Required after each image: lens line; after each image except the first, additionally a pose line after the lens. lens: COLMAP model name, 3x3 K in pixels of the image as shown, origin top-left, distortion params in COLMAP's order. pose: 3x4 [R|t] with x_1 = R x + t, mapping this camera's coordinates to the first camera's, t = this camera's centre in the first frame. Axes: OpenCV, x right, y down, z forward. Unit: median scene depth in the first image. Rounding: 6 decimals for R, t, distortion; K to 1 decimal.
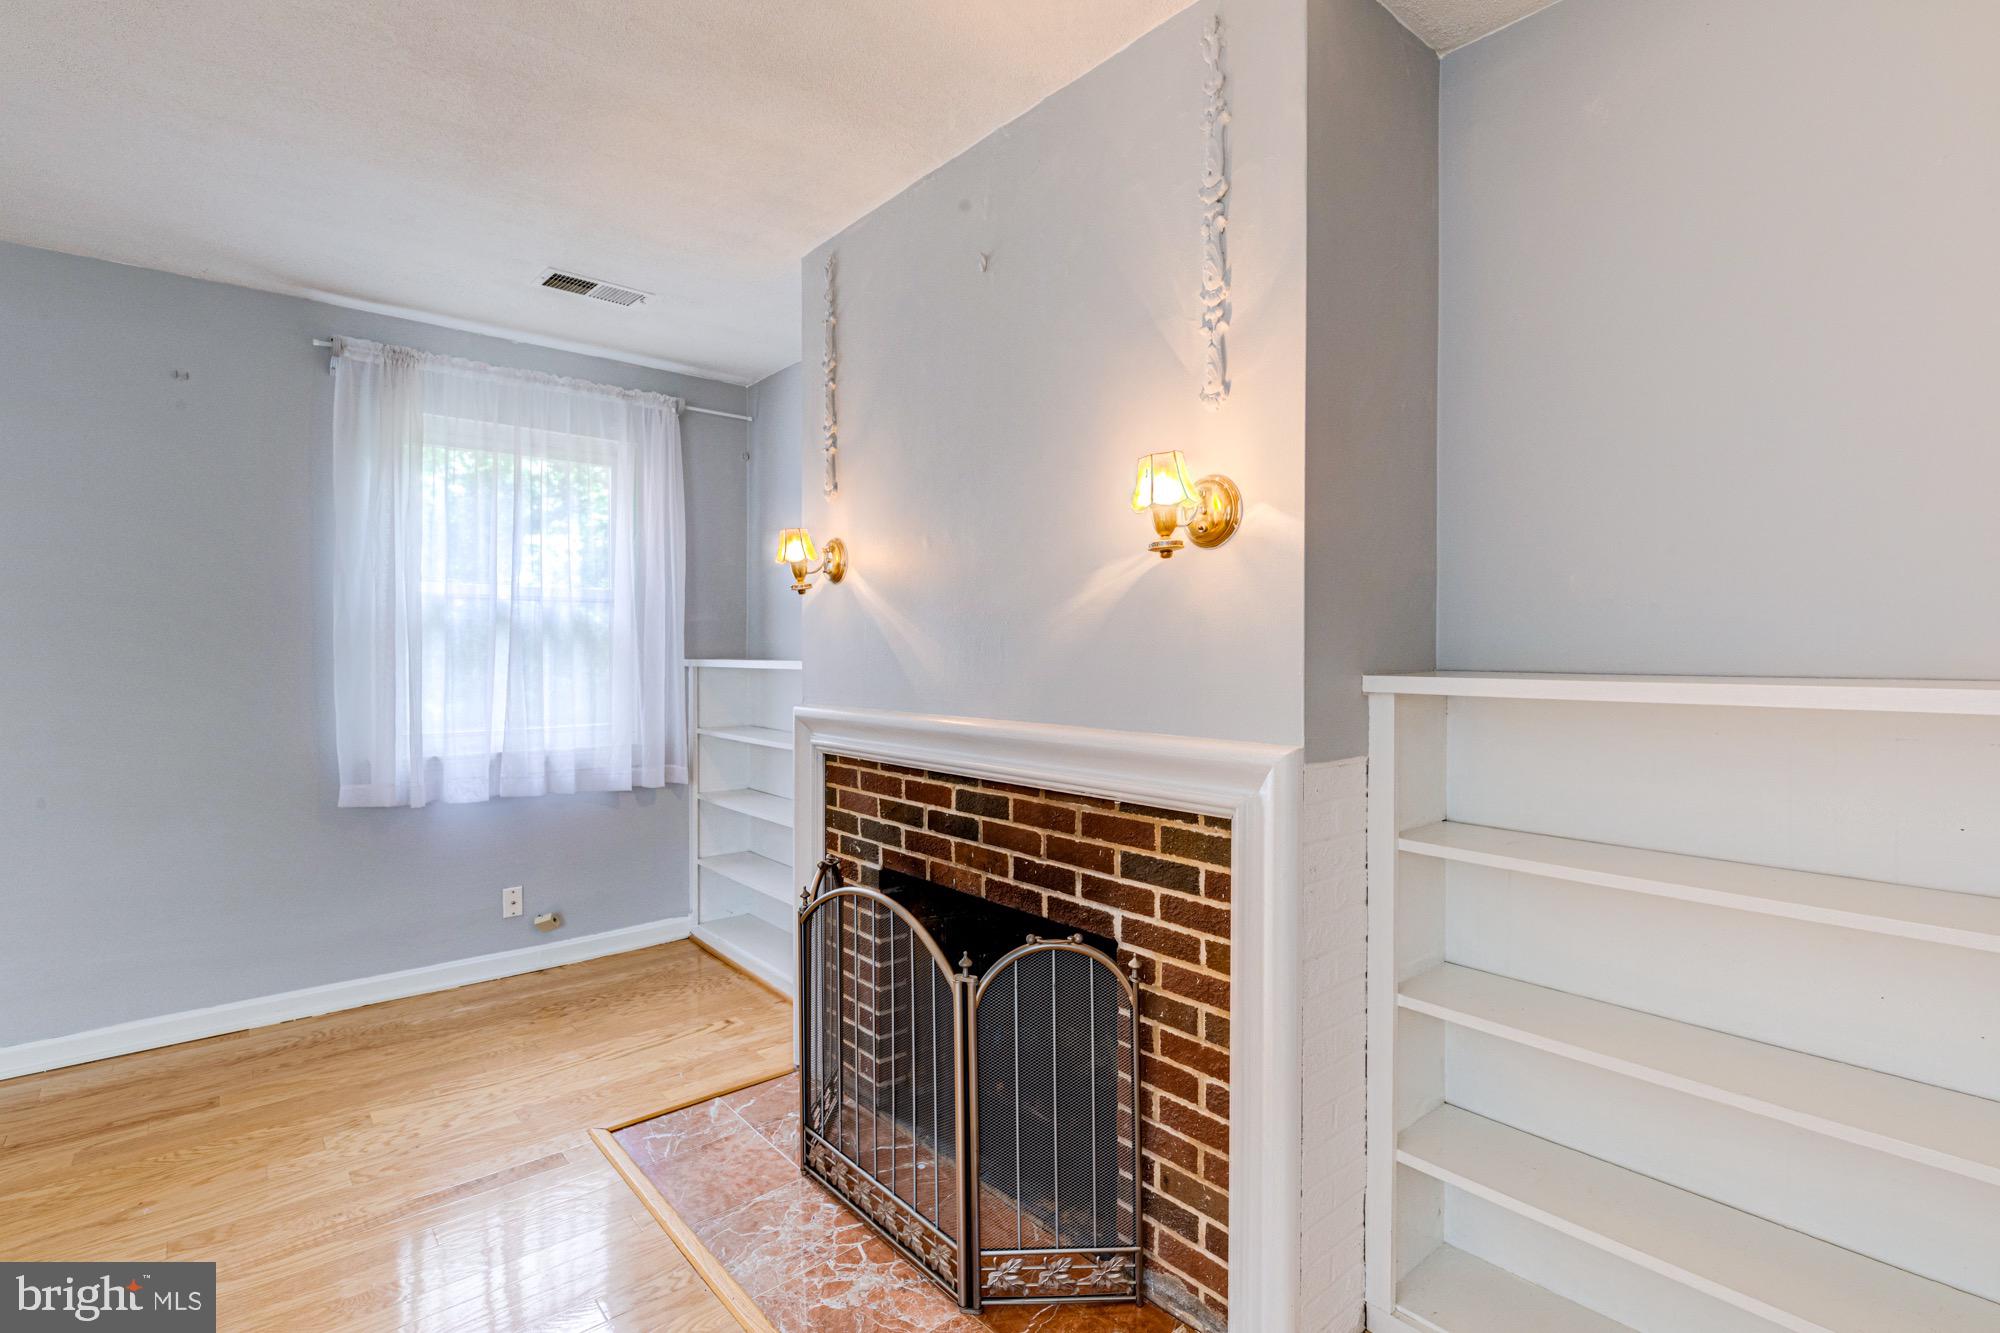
lens RADIAL K [[949.0, 0, 998.7], [0, 949.0, 661.9], [0, 0, 1]] dist [-0.002160, 0.000124]
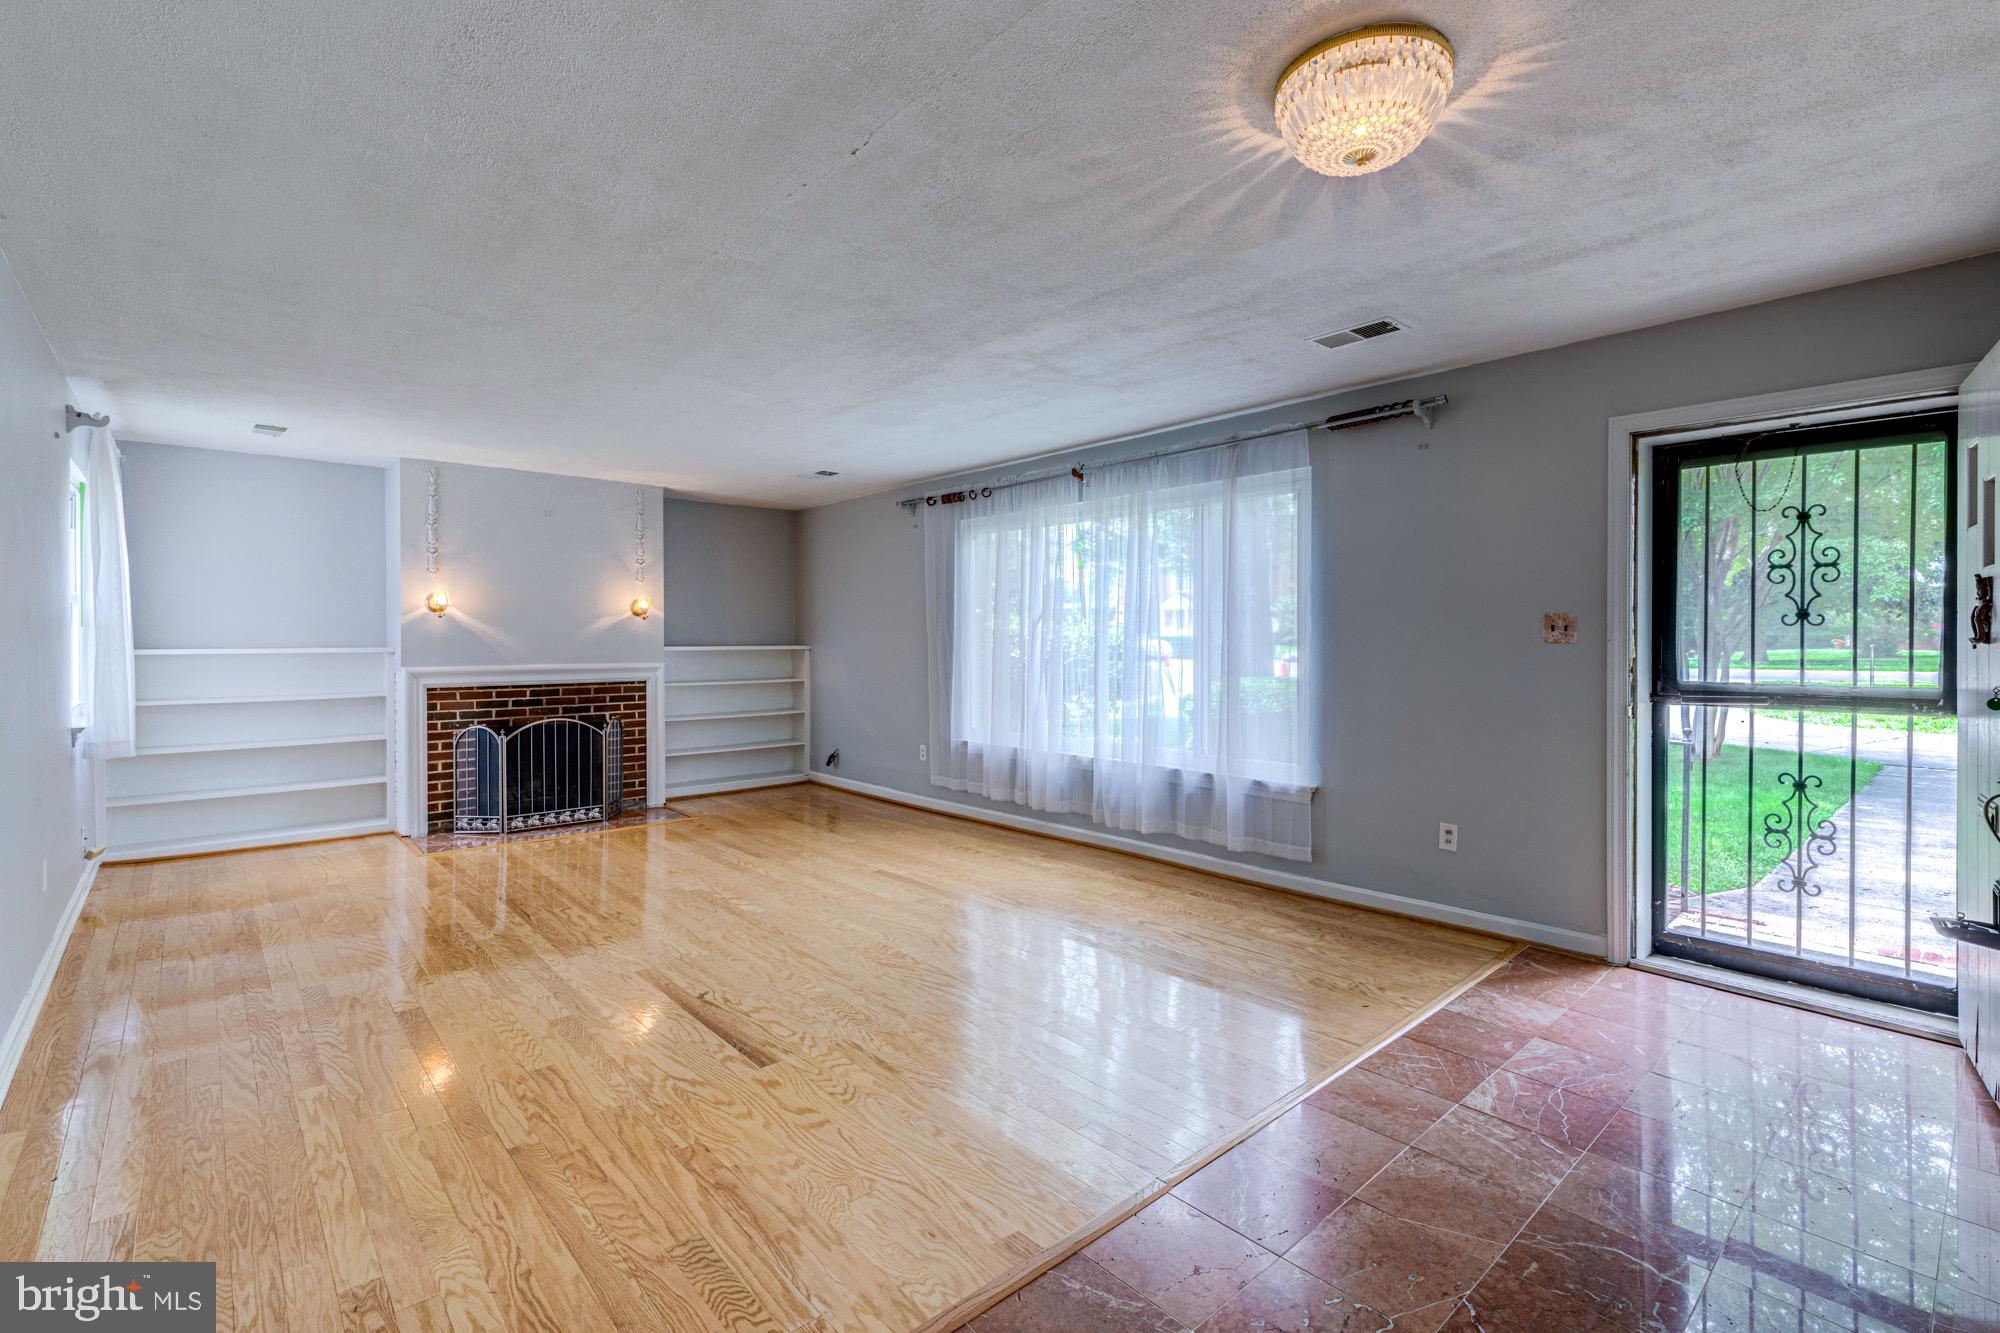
lens RADIAL K [[896.0, 0, 988.9], [0, 896.0, 650.1], [0, 0, 1]] dist [0.000264, 0.000060]
pose [[-0.028249, -0.011734, 0.999532, -3.074490], [0.013054, 0.999841, 0.012107, -0.001109], [-0.999516, 0.013390, -0.028092, -0.345199]]
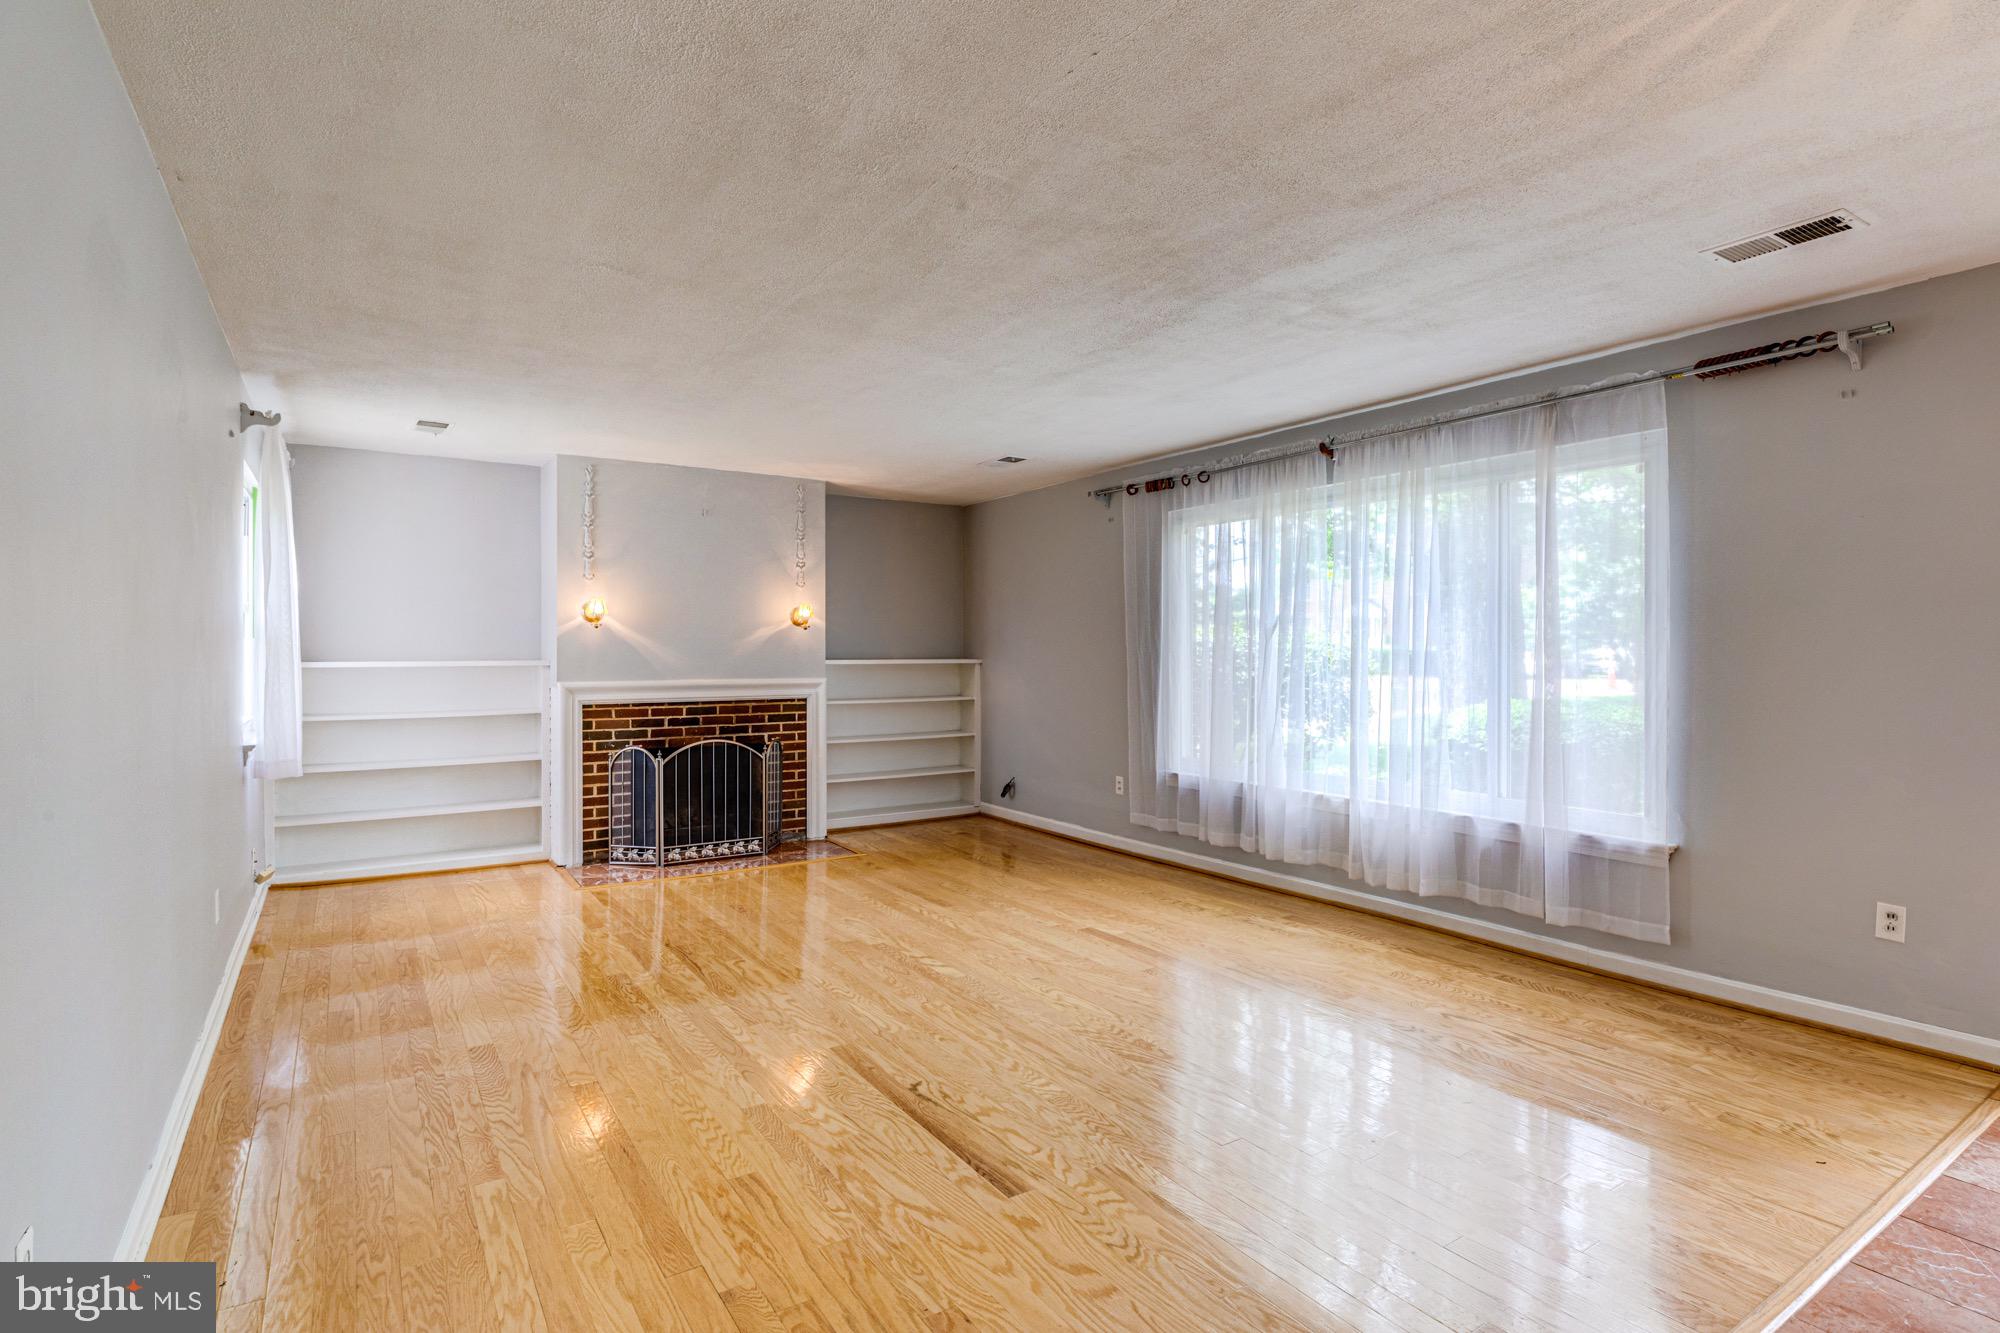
lens RADIAL K [[980.9, 0, 992.8], [0, 980.9, 659.7], [0, 0, 1]] dist [-0.007756, 0.000161]
pose [[0.115449, -0.007506, 0.993285, -2.878979], [0.011643, 0.999913, 0.006203, -0.004226], [-0.993245, 0.010849, 0.115526, -0.160908]]
